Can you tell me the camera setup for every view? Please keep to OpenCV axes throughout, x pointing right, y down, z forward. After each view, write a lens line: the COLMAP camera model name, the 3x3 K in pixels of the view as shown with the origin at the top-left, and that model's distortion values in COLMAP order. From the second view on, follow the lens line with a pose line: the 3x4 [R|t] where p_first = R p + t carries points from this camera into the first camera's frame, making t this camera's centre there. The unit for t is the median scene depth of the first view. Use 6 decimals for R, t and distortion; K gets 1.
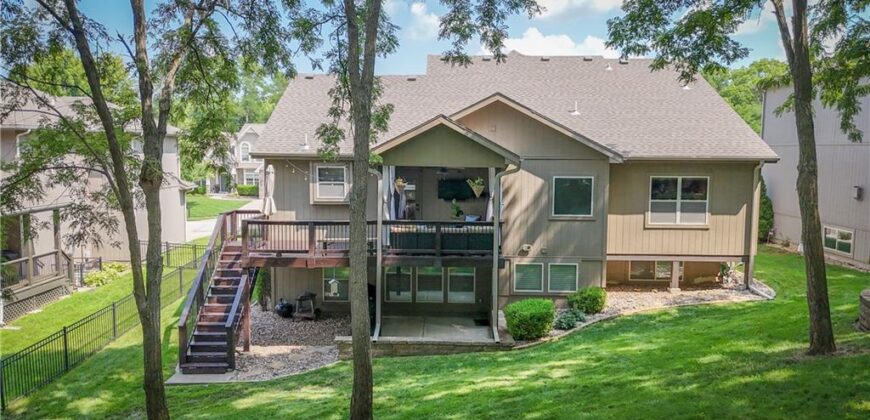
lens RADIAL K [[635.5, 0, 435.0], [0, 635.5, 210.0], [0, 0, 1]] dist [0.058140, -0.052503]
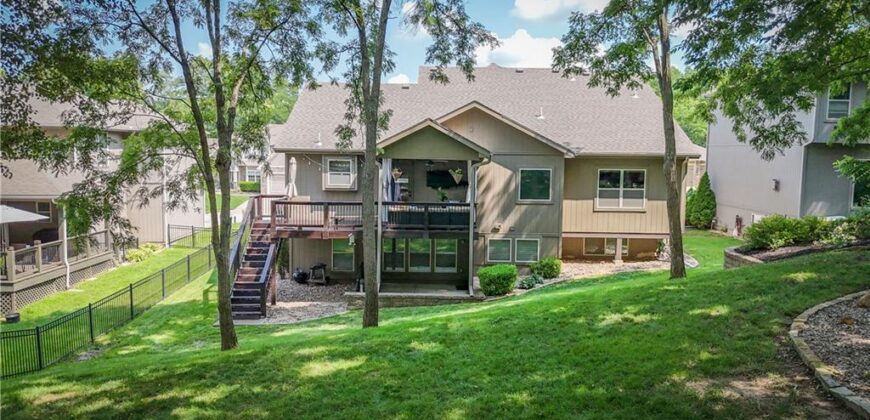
lens RADIAL K [[635.5, 0, 435.0], [0, 635.5, 210.0], [0, 0, 1]] dist [0.058140, -0.052503]
pose [[0.999927, 0.004889, 0.011083, 0.008359], [-0.004866, 0.999986, -0.002102, 0.034625], [-0.011094, 0.002048, 0.999936, -0.260183]]
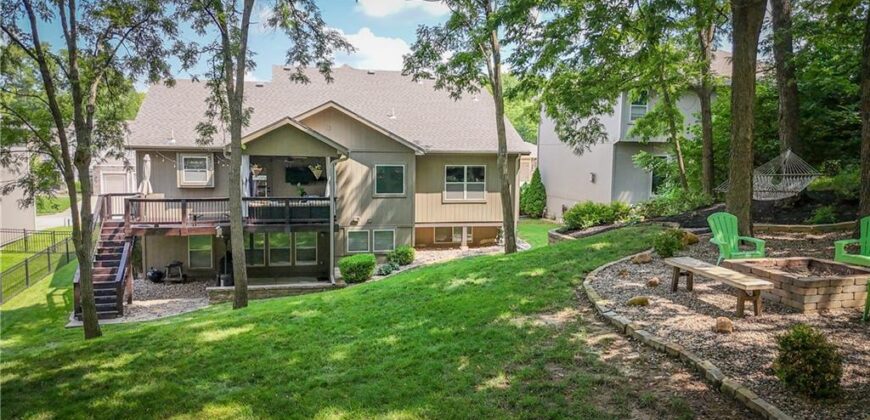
lens RADIAL K [[636.2, 0, 434.8], [0, 636.2, 216.7], [0, 0, 1]] dist [0.086874, -0.115898]
pose [[0.970646, -0.021114, 0.239585, -0.015707], [0.018657, 0.999748, 0.012519, 0.045987], [-0.239789, -0.007682, 0.970795, -0.358330]]
